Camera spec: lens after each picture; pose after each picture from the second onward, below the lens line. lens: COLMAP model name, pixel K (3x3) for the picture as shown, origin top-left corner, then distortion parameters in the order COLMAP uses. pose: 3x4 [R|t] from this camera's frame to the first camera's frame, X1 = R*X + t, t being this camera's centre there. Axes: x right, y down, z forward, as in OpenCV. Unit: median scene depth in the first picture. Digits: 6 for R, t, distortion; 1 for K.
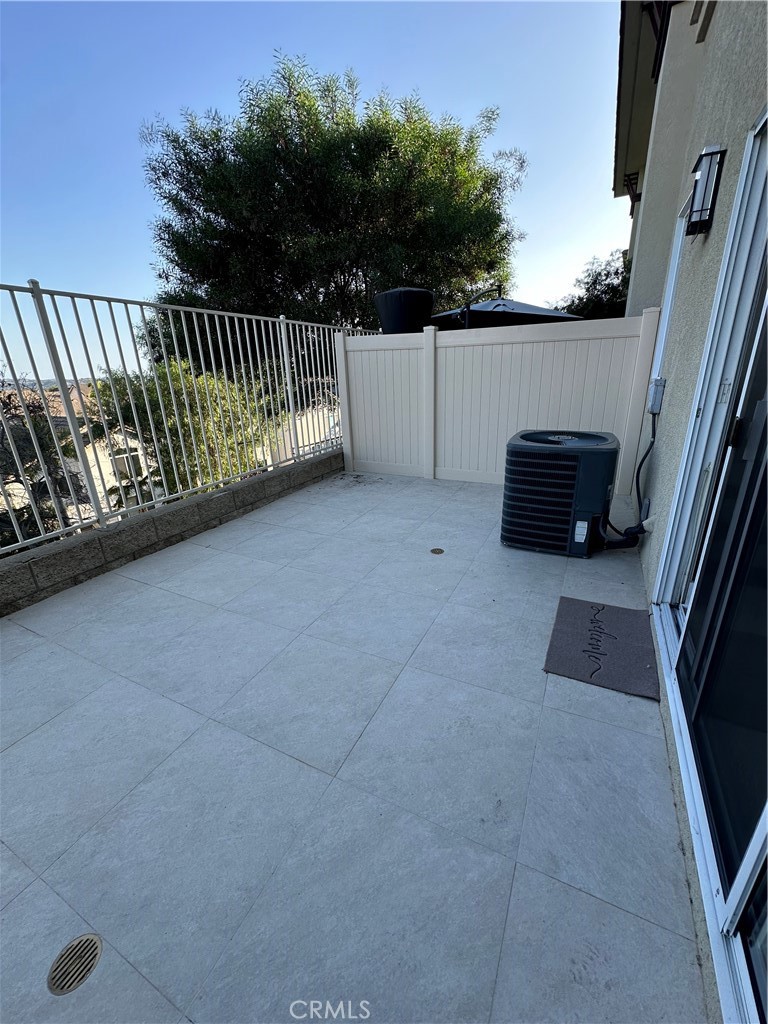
lens RADIAL K [[406.9, 0, 384.0], [0, 406.9, 512.0], [0, 0, 1]] dist [-0.001925, -0.000369]
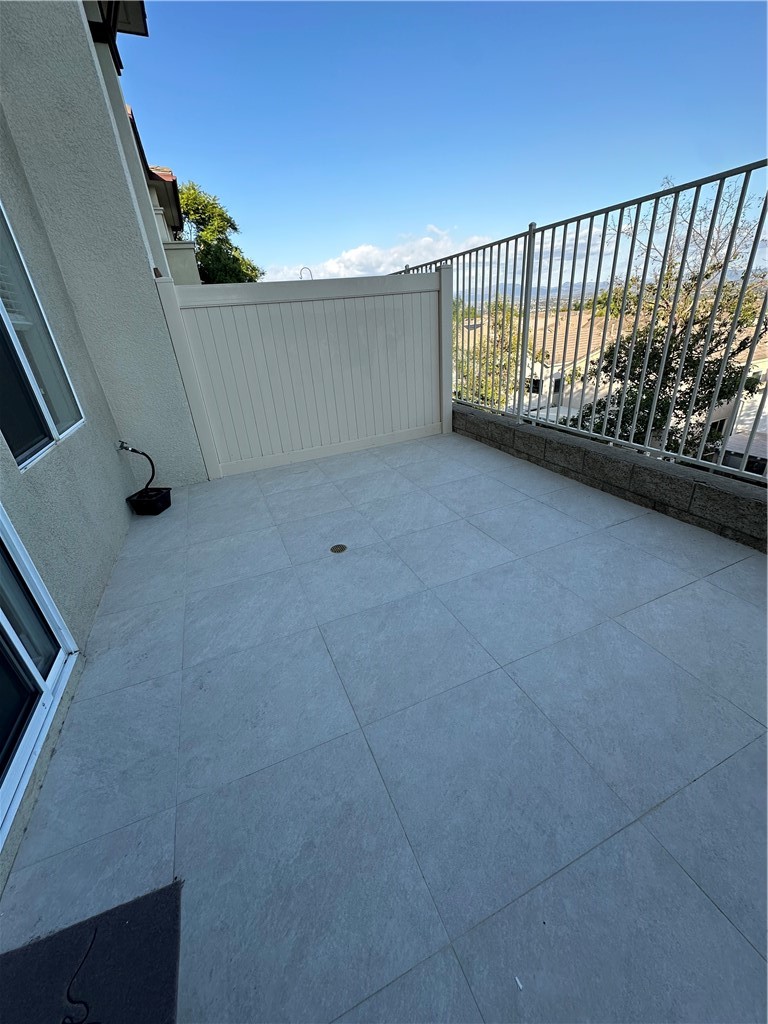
lens RADIAL K [[406.9, 0, 384.0], [0, 406.9, 512.0], [0, 0, 1]] dist [-0.001925, -0.000369]
pose [[-0.641493, 0.405355, -0.651286, 0.284059], [-0.161728, 0.758448, 0.631348, -0.330711], [0.749887, 0.510336, -0.420982, 0.915579]]
